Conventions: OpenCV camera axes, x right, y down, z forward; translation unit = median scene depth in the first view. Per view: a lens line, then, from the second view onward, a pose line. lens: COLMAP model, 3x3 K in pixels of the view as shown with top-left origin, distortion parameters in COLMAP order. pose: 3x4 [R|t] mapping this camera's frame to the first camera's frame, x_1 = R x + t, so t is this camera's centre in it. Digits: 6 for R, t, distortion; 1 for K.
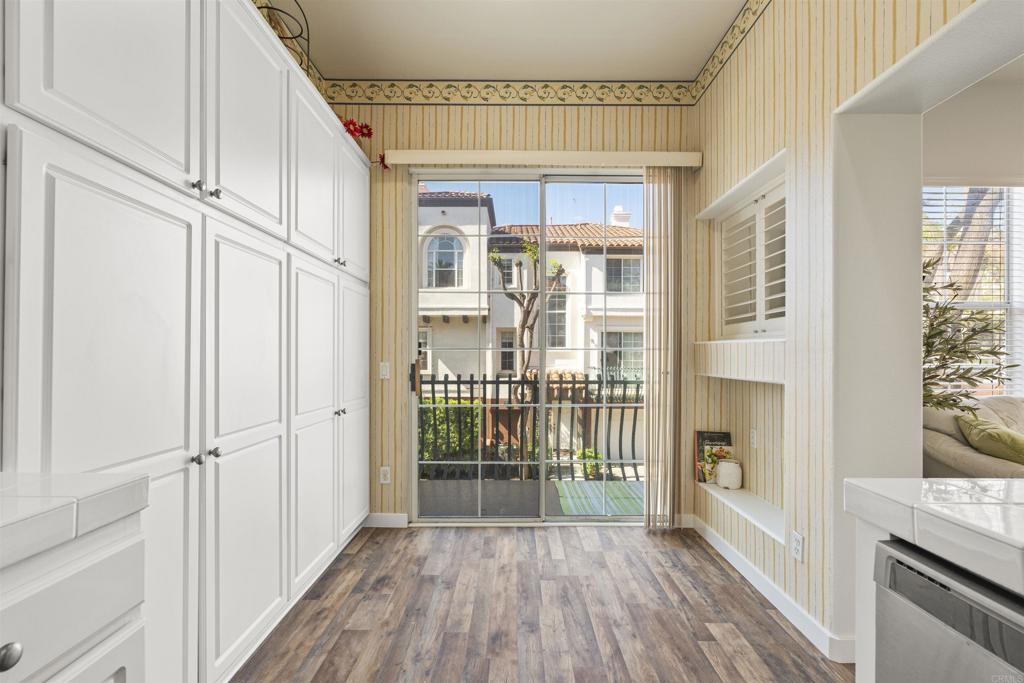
lens RADIAL K [[466.9, 0, 510.0], [0, 466.9, 349.9], [0, 0, 1]] dist [-0.005381, -0.000007]
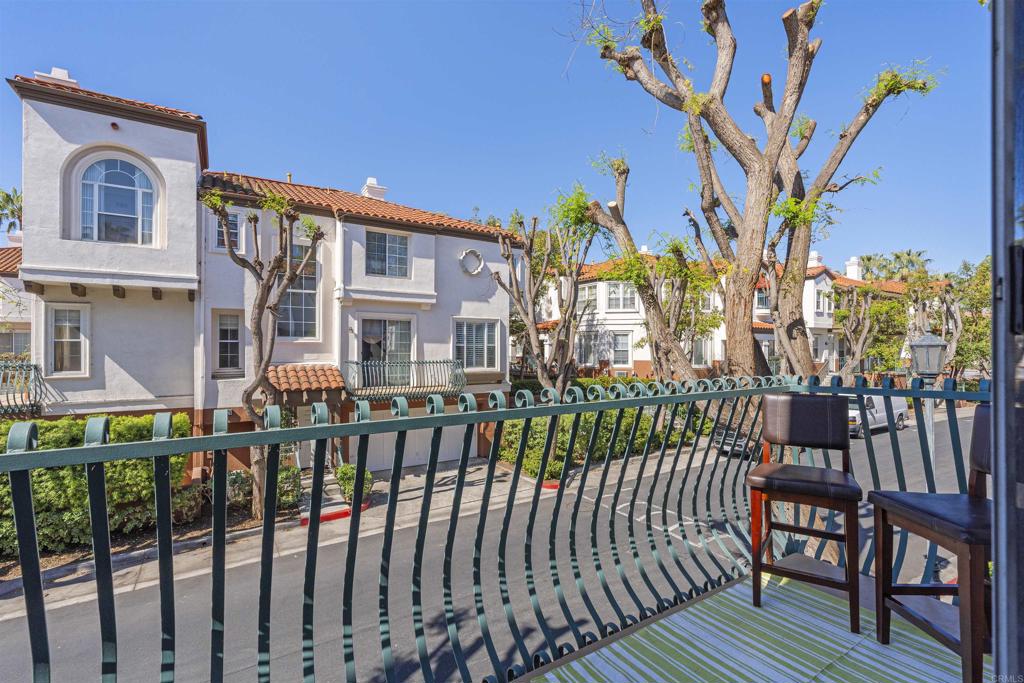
lens RADIAL K [[466.9, 0, 514.1], [0, 466.9, 343.8], [0, 0, 1]] dist [-0.005381, -0.000007]
pose [[0.843929, 0.002489, 0.536450, -0.020917], [-0.006388, 0.999965, 0.005410, -0.001021], [-0.536417, -0.007993, 0.843915, 0.161935]]
